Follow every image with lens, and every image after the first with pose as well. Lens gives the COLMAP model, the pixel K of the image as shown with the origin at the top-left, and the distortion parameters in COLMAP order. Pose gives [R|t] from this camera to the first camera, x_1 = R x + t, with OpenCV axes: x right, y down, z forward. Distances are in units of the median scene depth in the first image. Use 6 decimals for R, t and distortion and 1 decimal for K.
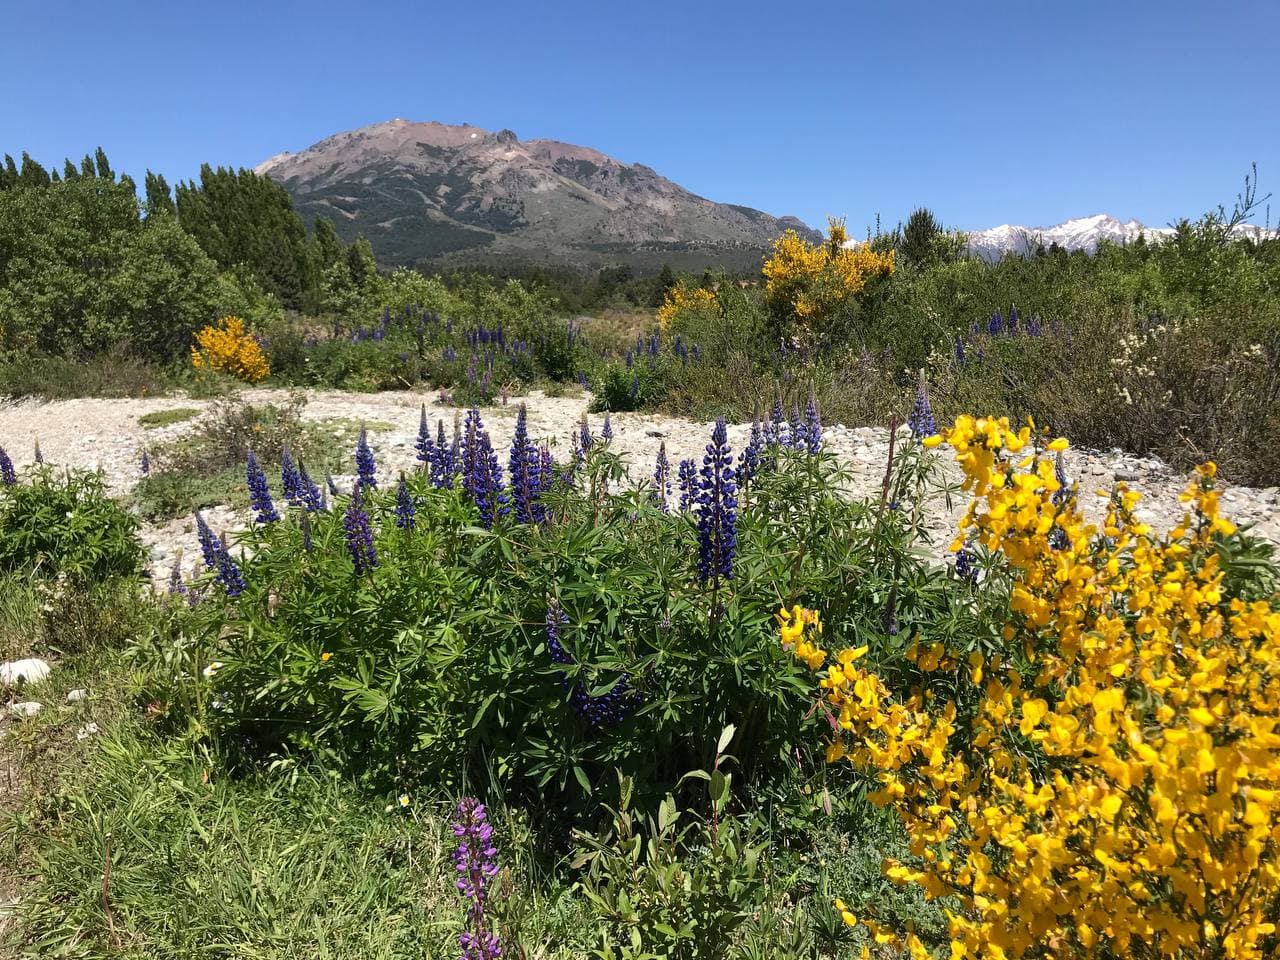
lens RADIAL K [[1059.3, 0, 636.0], [0, 1059.3, 482.0], [0, 0, 1]] dist [0.015474, -0.008638]
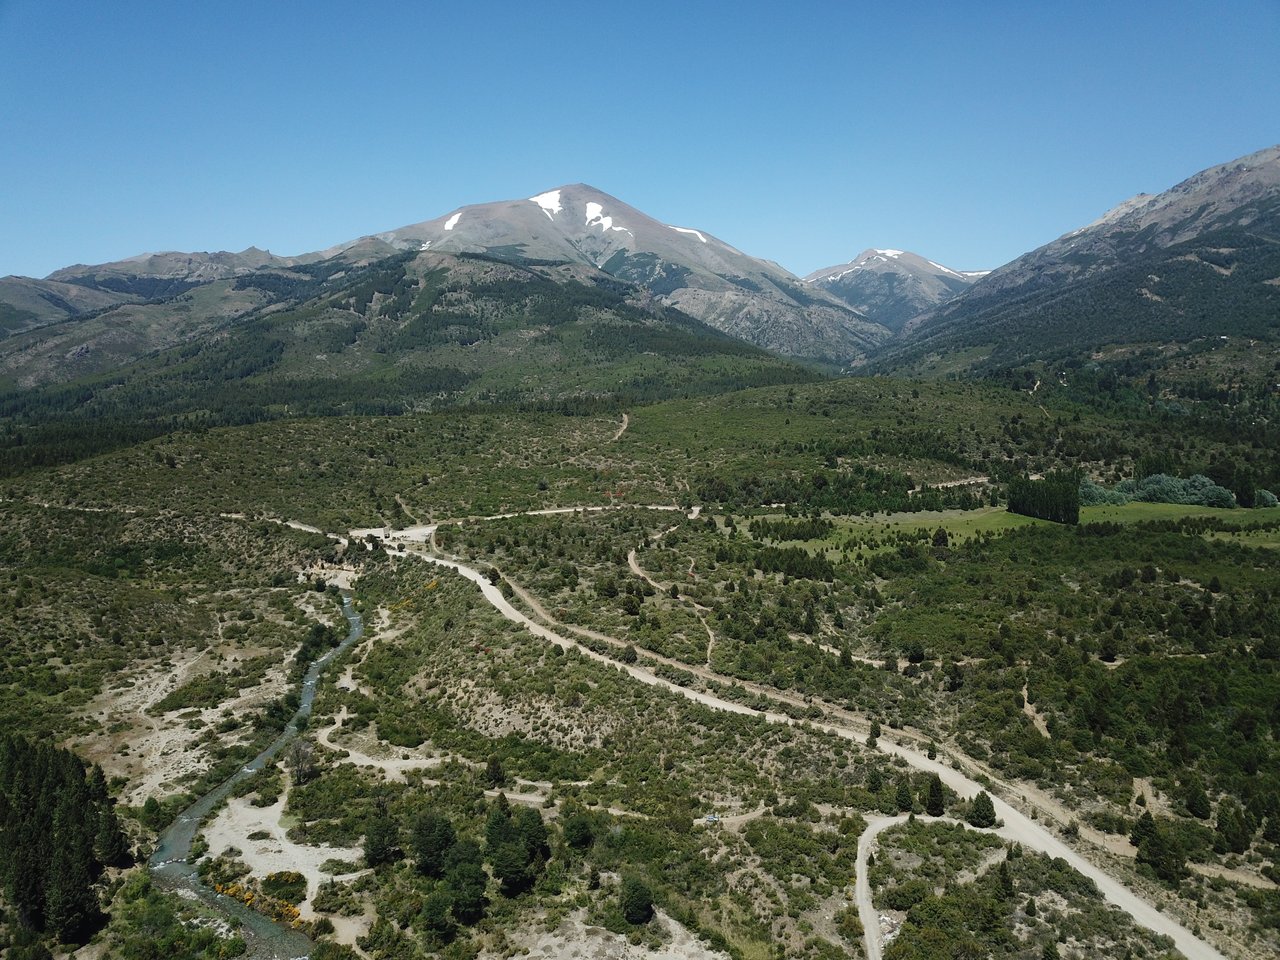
lens RADIAL K [[980.3, 0, 633.6], [0, 980.3, 488.4], [0, 0, 1]] dist [0.022780, -0.017182]
pose [[0.723394, 0.087927, -0.684814, -0.044139], [-0.092405, 0.995264, 0.030176, -0.046507], [0.684224, 0.041451, 0.728093, 0.084995]]
